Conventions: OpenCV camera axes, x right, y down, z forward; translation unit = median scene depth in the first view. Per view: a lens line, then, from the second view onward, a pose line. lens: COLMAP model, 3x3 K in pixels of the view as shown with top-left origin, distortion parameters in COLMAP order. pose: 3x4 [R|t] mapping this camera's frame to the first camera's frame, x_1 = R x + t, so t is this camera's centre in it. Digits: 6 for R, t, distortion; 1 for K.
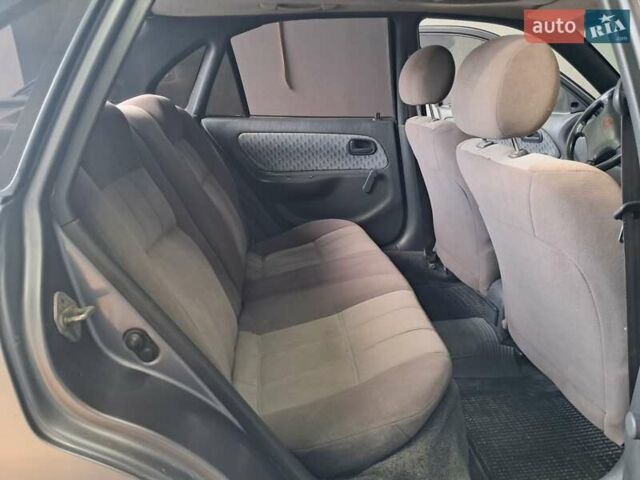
lens RADIAL K [[494.1, 0, 321.5], [0, 494.1, 229.4], [0, 0, 1]] dist [0.036314, -0.047114]
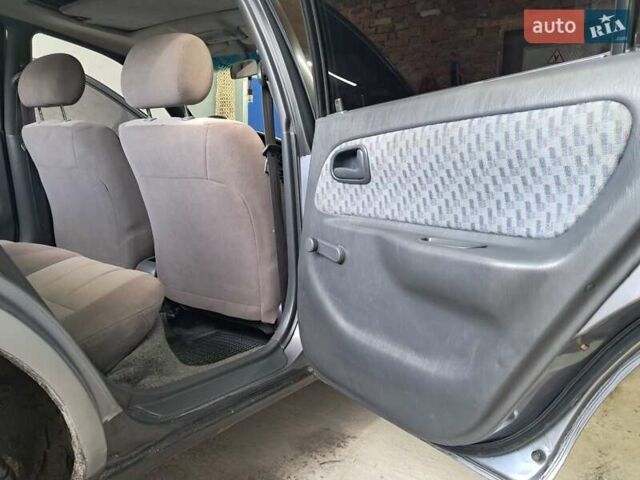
lens RADIAL K [[494.1, 0, 321.5], [0, 494.1, 229.4], [0, 0, 1]] dist [0.036314, -0.047114]
pose [[0.645944, -0.011100, 0.763304, -0.434303], [0.139586, 0.984754, -0.103804, 0.359414], [-0.750515, 0.173598, 0.637645, -0.074580]]
